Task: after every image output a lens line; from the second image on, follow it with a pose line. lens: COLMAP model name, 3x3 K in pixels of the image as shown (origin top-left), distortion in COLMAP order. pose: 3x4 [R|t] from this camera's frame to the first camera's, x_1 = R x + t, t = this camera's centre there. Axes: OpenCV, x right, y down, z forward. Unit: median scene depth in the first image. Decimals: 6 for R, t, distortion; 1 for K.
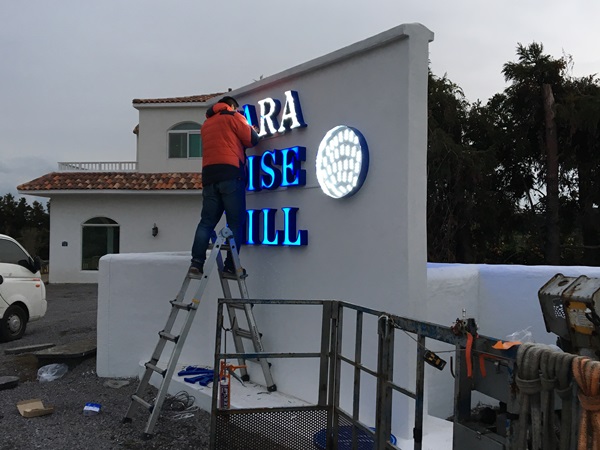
lens RADIAL K [[635.1, 0, 300.0], [0, 635.1, 225.0], [0, 0, 1]] dist [0.224843, -0.350653]
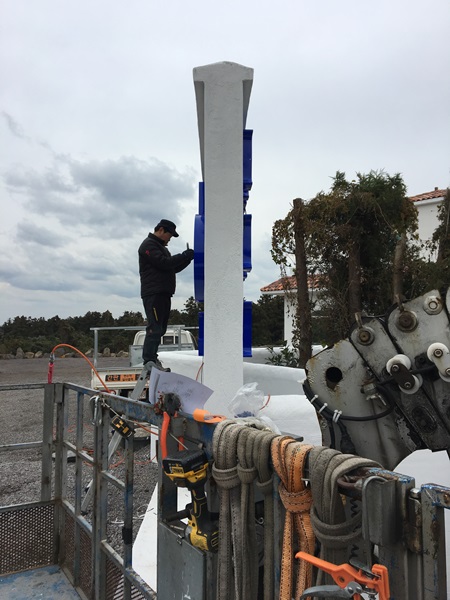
lens RADIAL K [[502.5, 0, 225.0], [0, 502.5, 300.0], [0, 0, 1]] dist [0.129067, -0.168592]
pose [[0.974202, -0.042951, 0.221555, 0.198159], [0.049142, 0.998538, -0.022506, 0.044980], [-0.220265, 0.032813, 0.974888, 0.361463]]
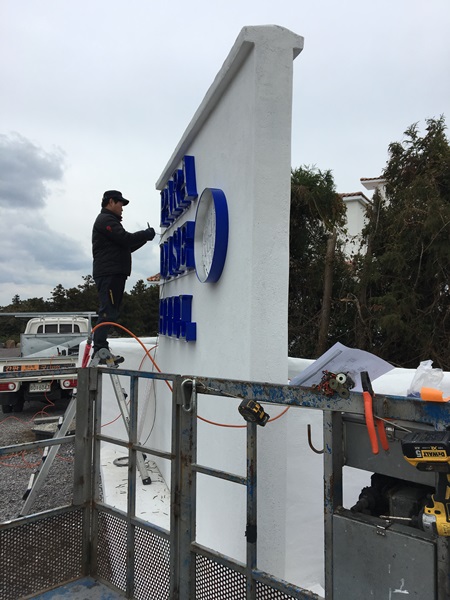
lens RADIAL K [[504.2, 0, 225.0], [0, 504.2, 300.0], [0, 0, 1]] dist [0.043416, -0.010707]
pose [[0.882485, -0.022334, 0.469810, -0.136570], [0.023567, 0.999717, 0.003257, 0.058895], [-0.469750, 0.008198, 0.882761, 0.569858]]
